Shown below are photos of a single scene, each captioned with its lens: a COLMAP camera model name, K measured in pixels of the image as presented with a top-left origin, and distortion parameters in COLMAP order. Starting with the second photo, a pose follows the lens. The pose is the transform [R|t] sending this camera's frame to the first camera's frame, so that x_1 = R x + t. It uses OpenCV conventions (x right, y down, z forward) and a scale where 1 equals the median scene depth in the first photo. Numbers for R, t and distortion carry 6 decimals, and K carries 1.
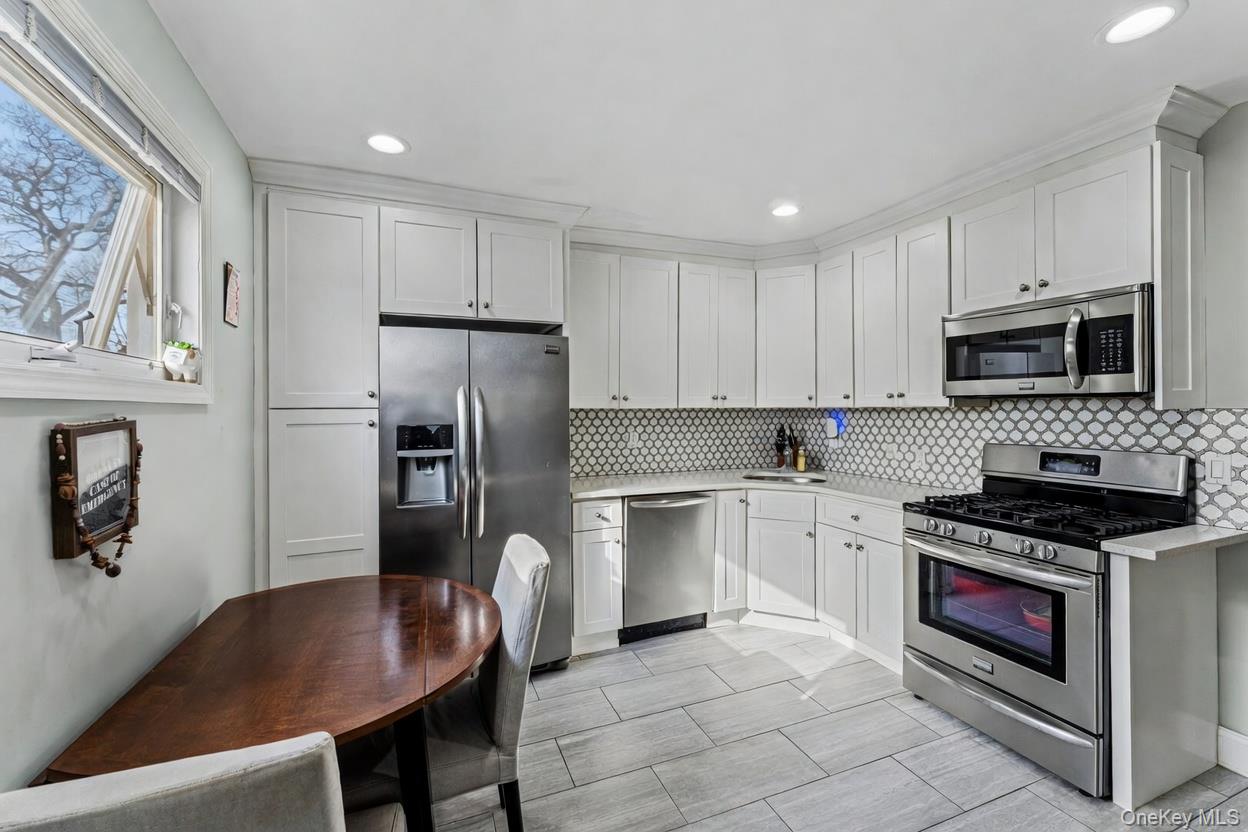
lens RADIAL K [[505.4, 0, 622.6], [0, 505.4, 406.8], [0, 0, 1]] dist [0.001250, 0.000024]
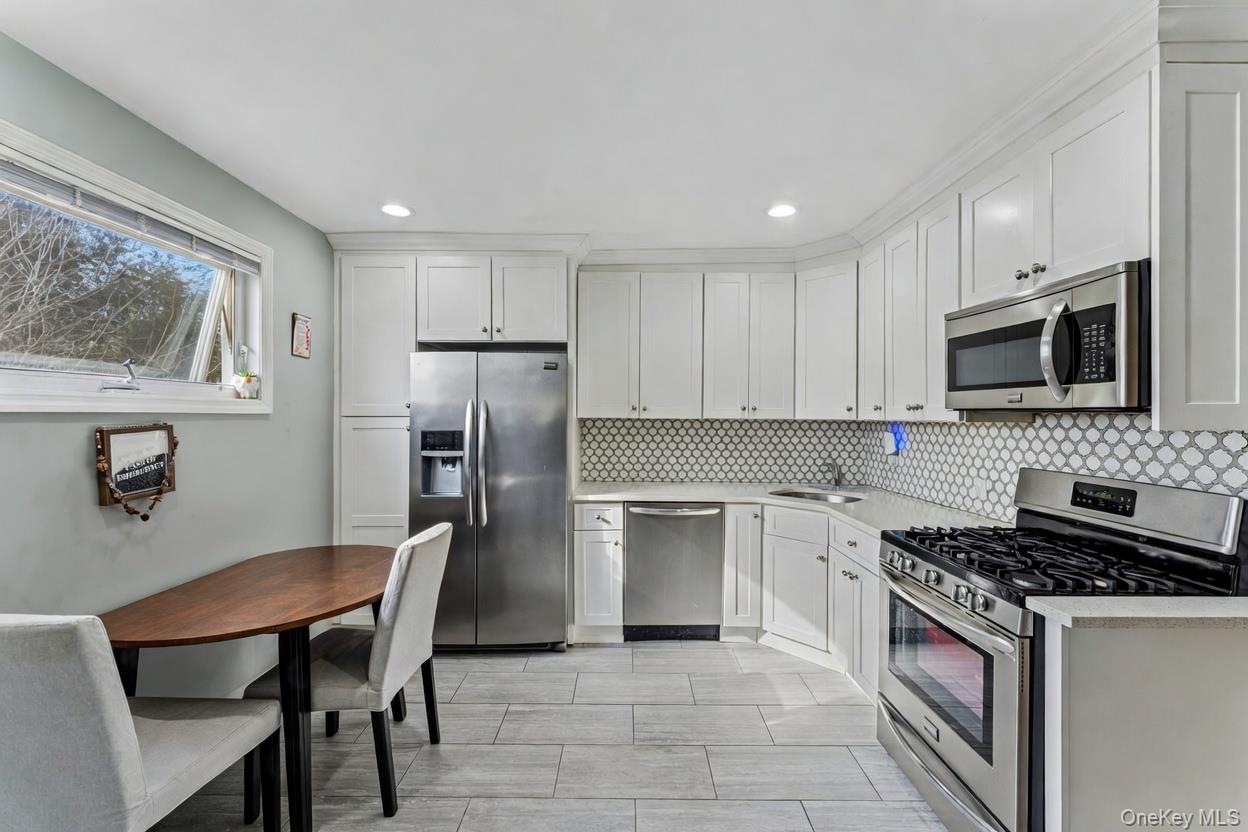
lens RADIAL K [[497.2, 0, 624.0], [0, 497.2, 416.0], [0, 0, 1]] dist [0.002000, 0.000153]
pose [[0.930700, 0.009835, -0.365652, 0.431954], [-0.007870, 0.999945, 0.006865, -0.010839], [0.365699, -0.003512, 0.930726, 0.031865]]
